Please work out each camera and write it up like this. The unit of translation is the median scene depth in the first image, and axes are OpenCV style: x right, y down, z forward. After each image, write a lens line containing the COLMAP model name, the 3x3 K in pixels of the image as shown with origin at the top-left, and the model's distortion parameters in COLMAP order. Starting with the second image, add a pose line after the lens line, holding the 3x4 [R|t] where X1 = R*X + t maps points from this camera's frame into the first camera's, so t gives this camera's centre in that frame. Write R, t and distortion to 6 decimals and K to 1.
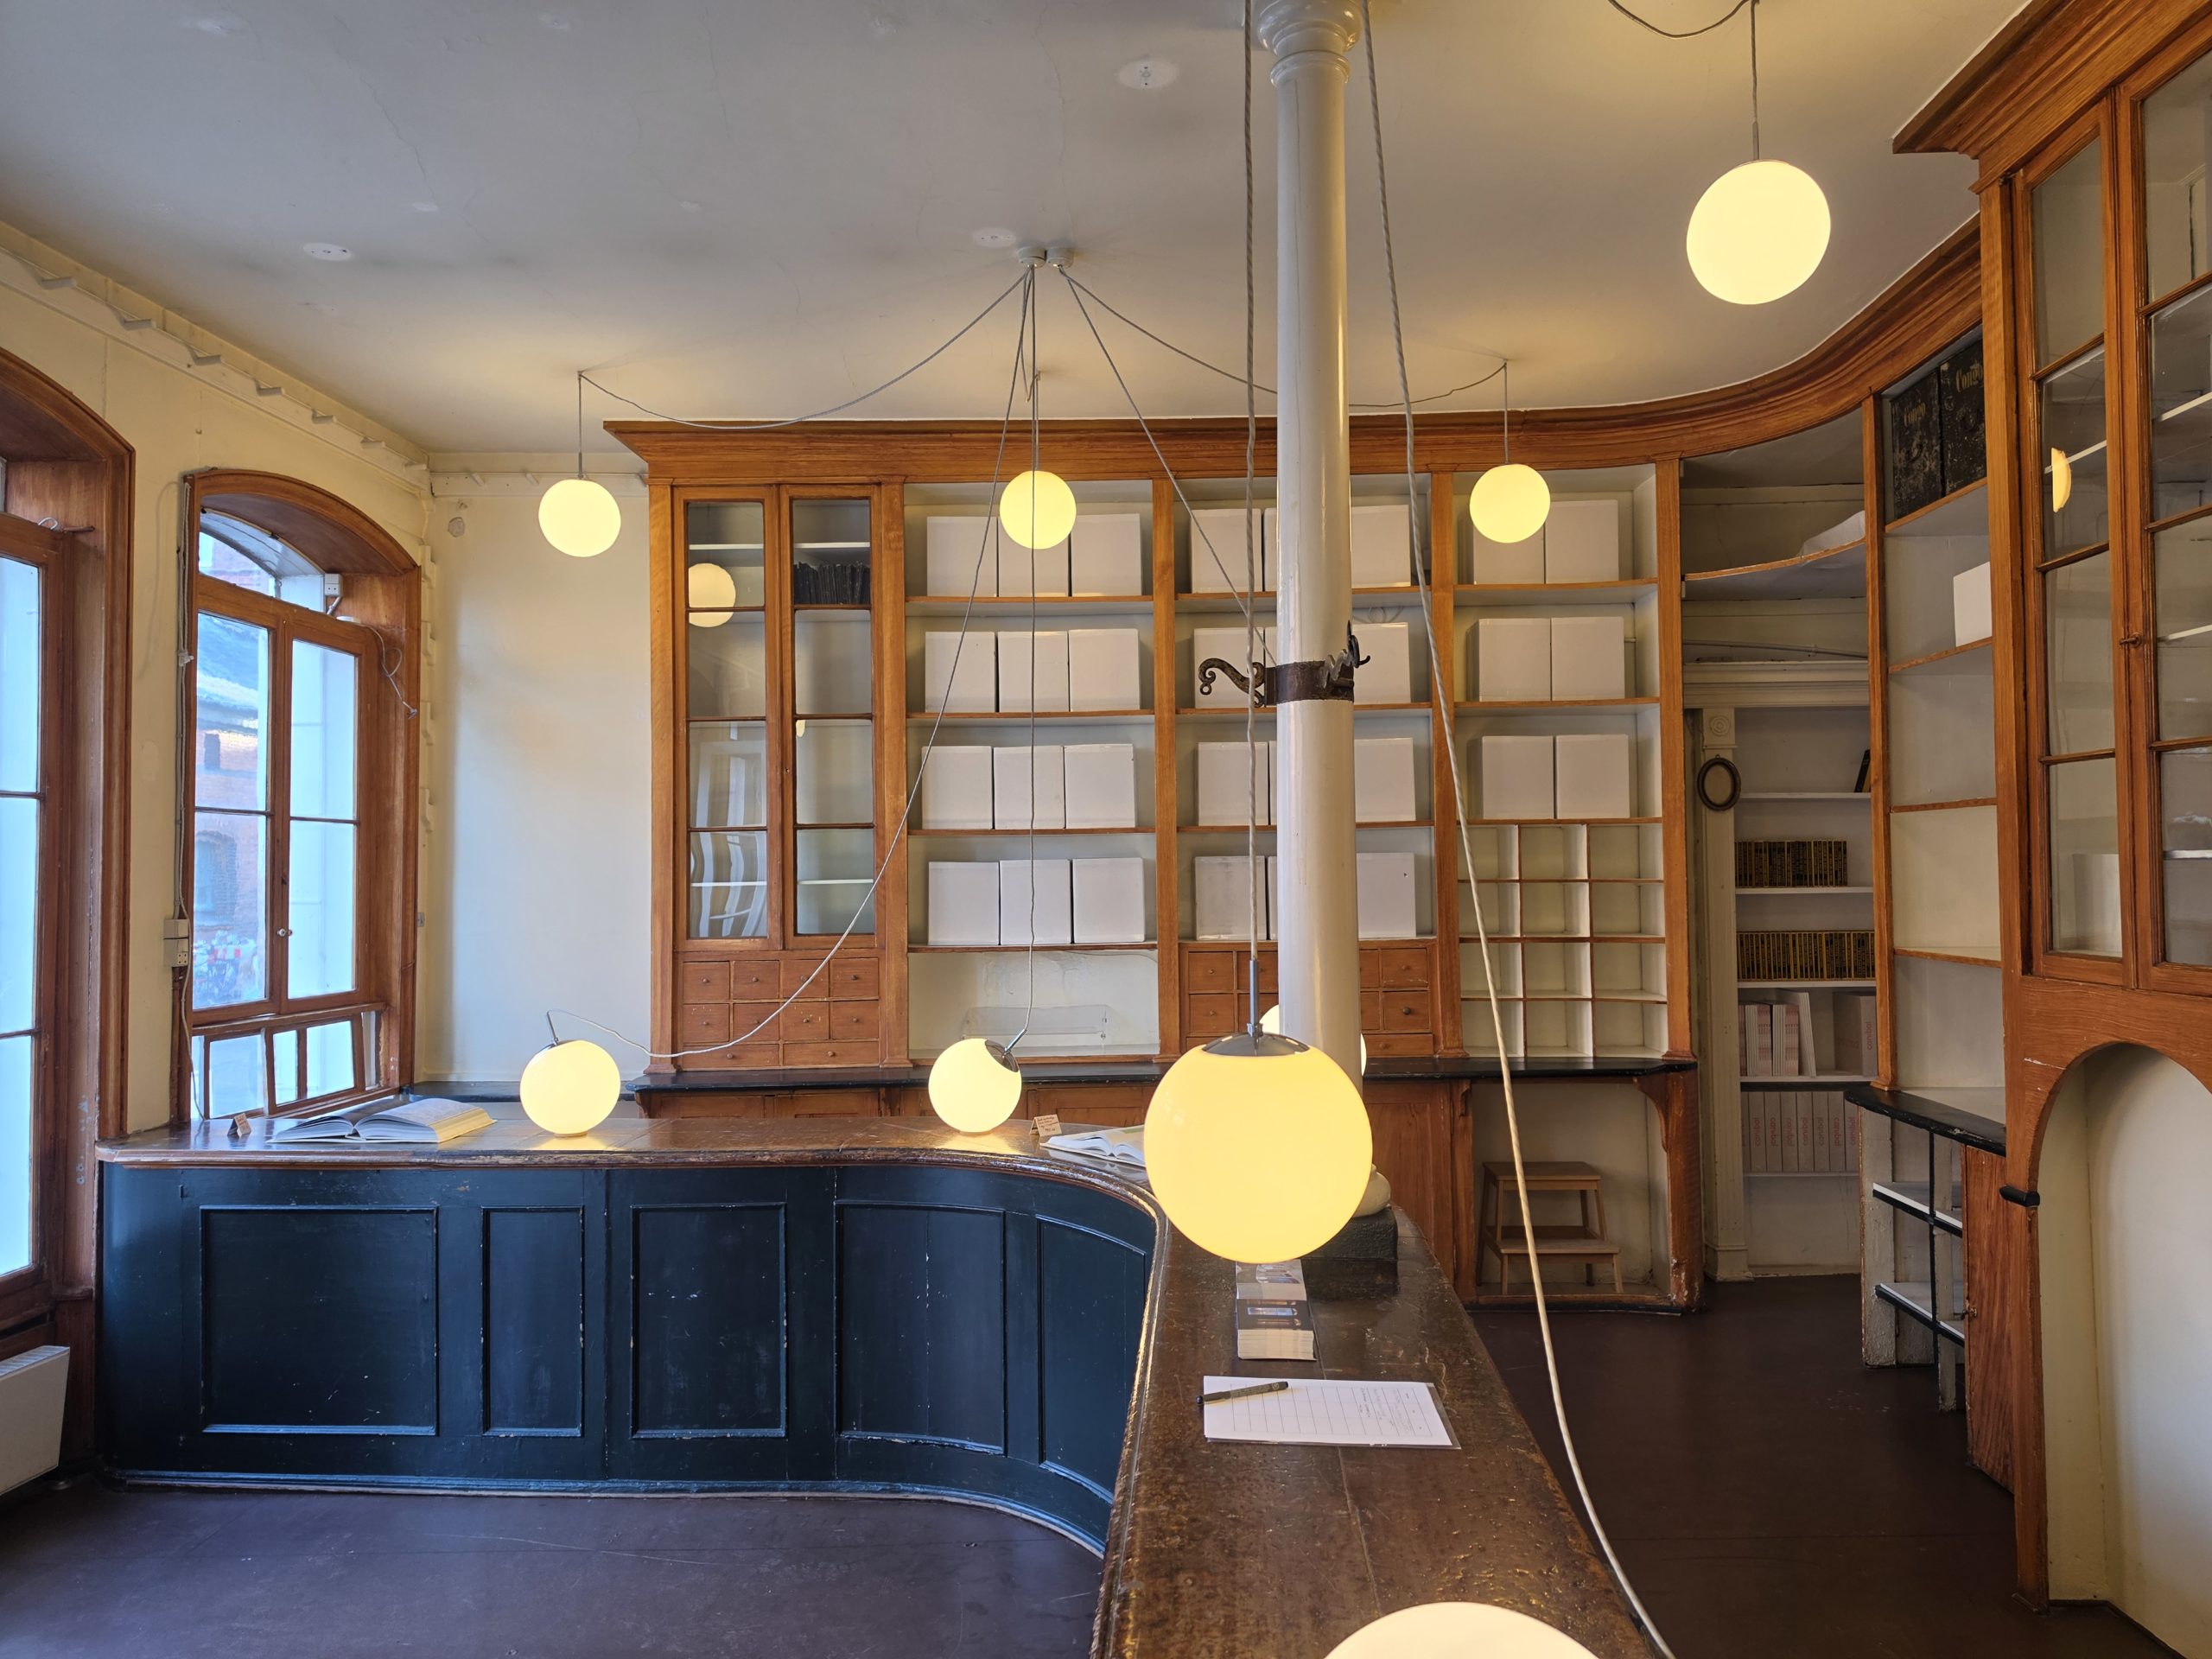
lens RADIAL K [[1564.2, 0, 1106.0], [0, 1564.2, 829.5], [0, 0, 1]] dist [0.008253, 0.000635]
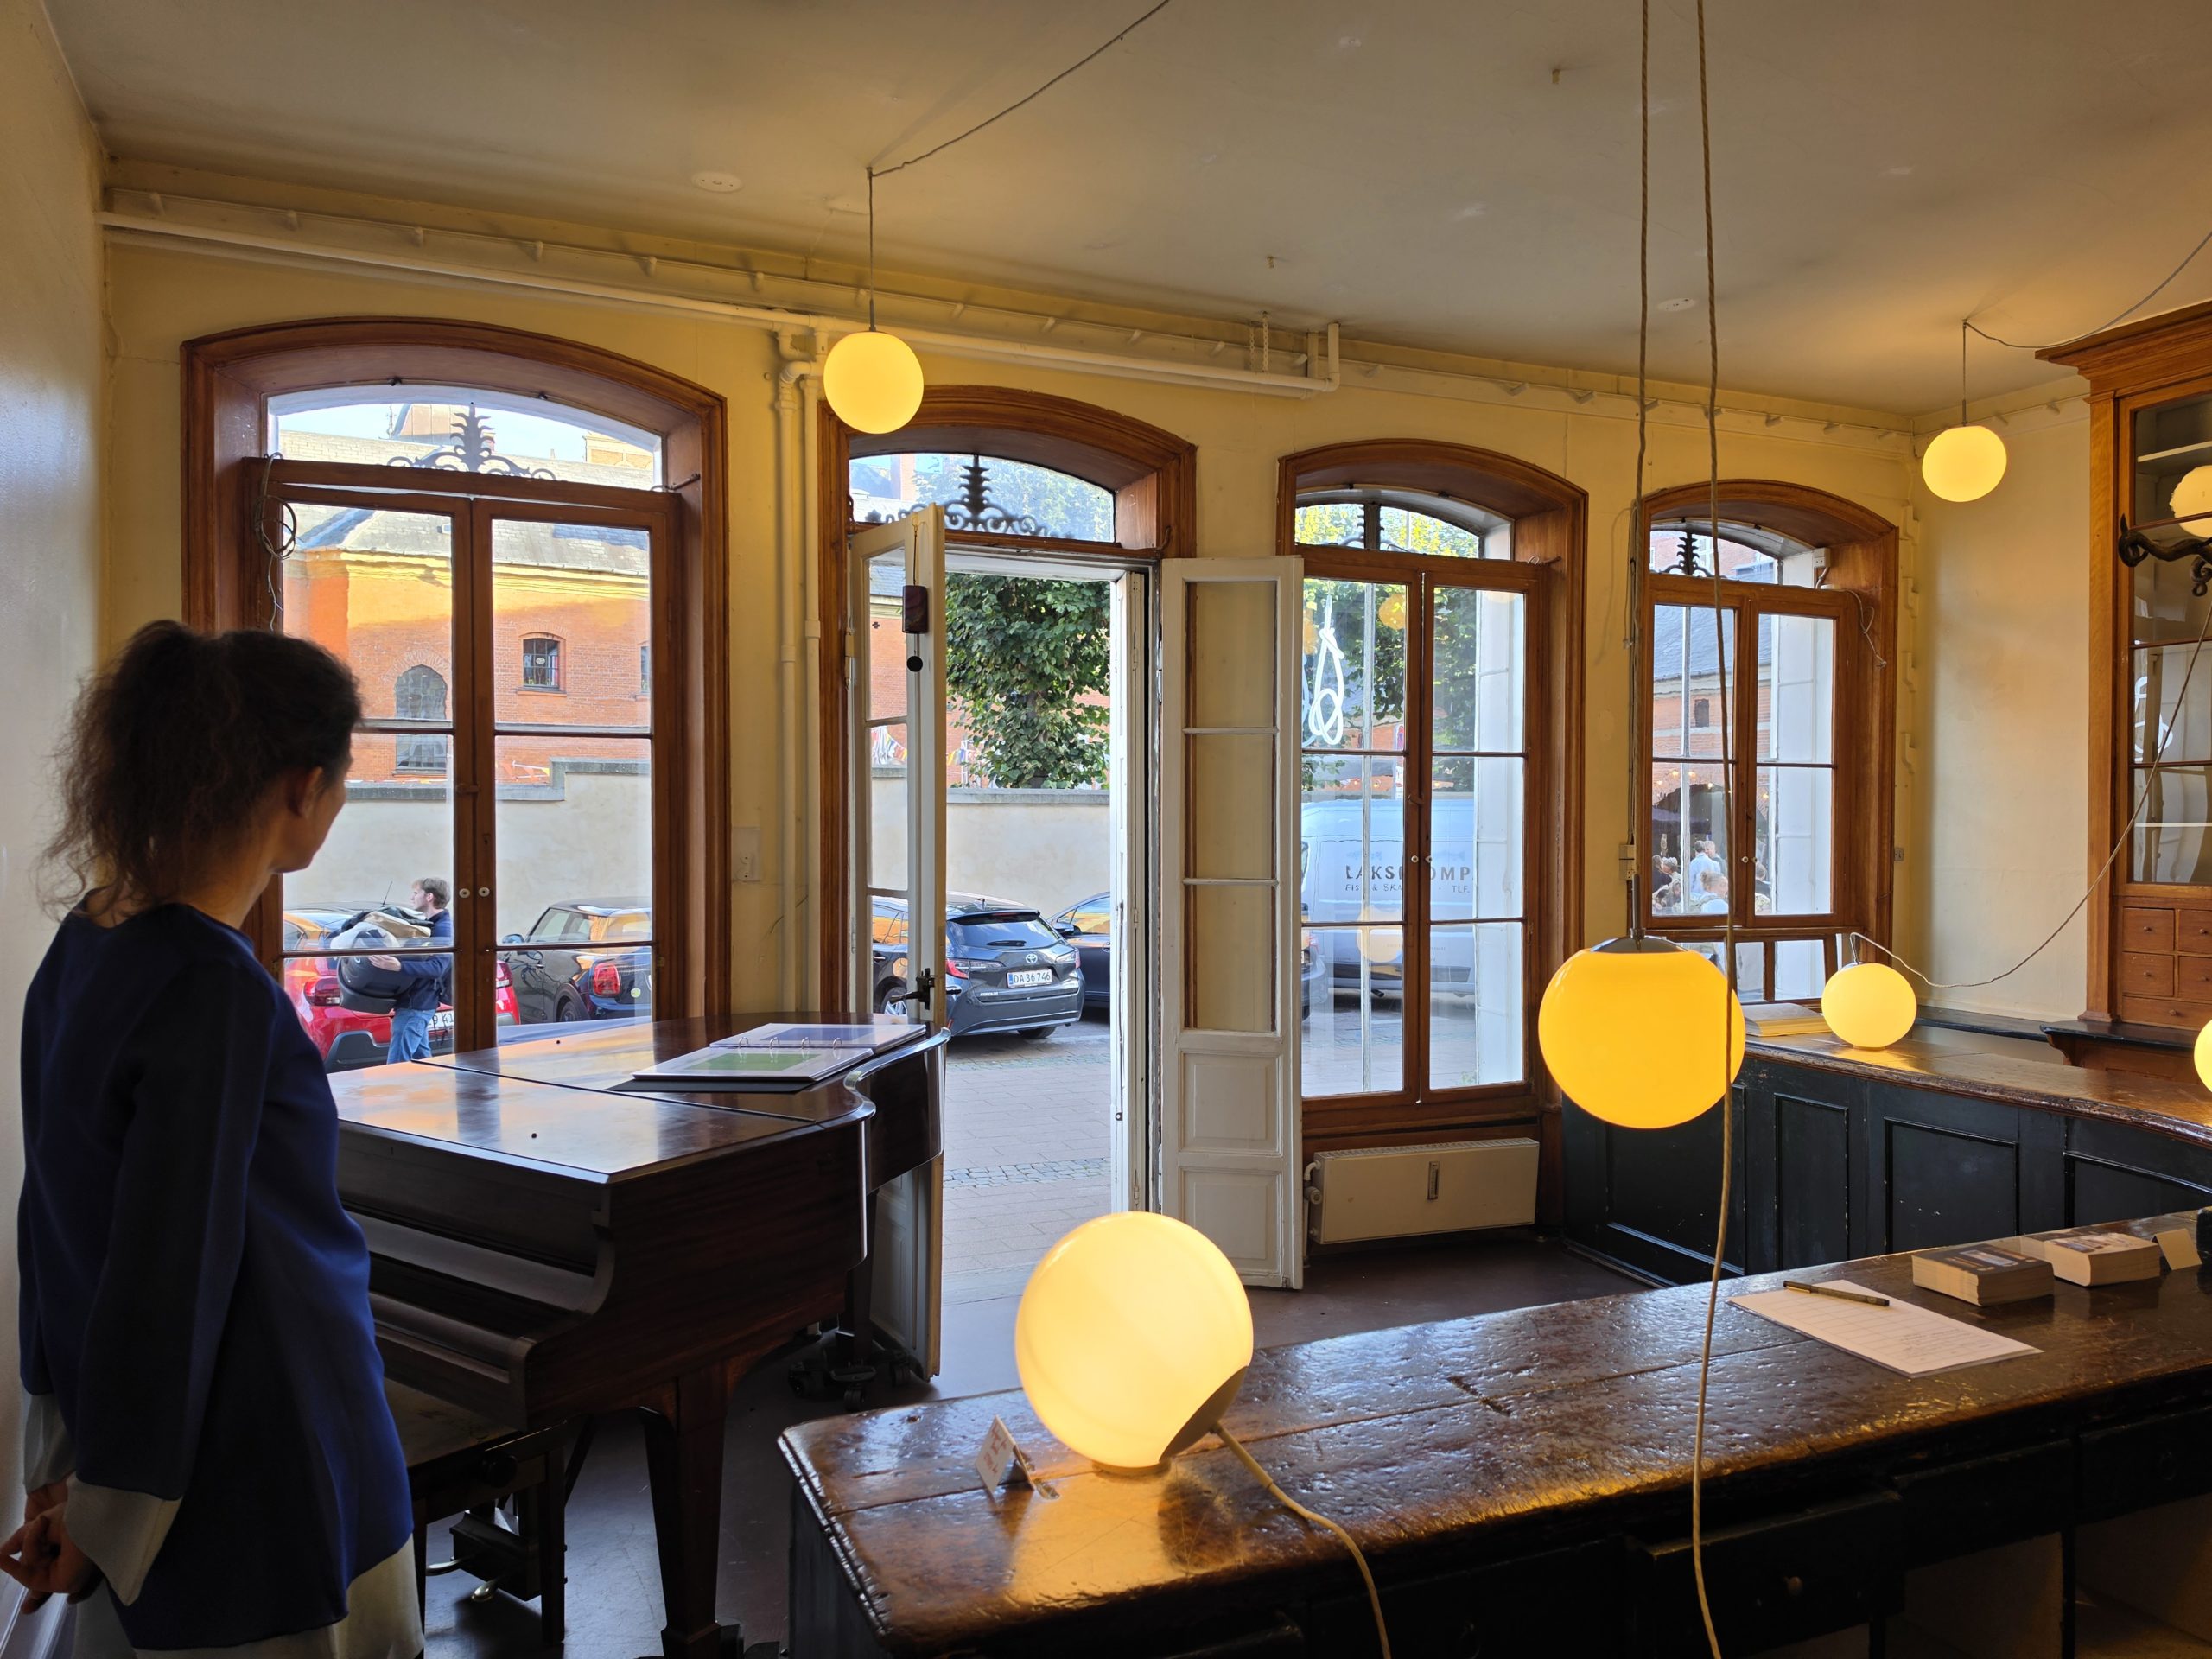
lens RADIAL K [[1493.2, 0, 1107.5], [0, 1493.2, 844.5], [0, 0, 1]] dist [0.090785, -0.000169]
pose [[0.450067, 0.025497, -0.892631, 0.293911], [0.016551, 0.999182, 0.036886, 0.002682], [0.892841, -0.031376, 0.449277, 0.036103]]
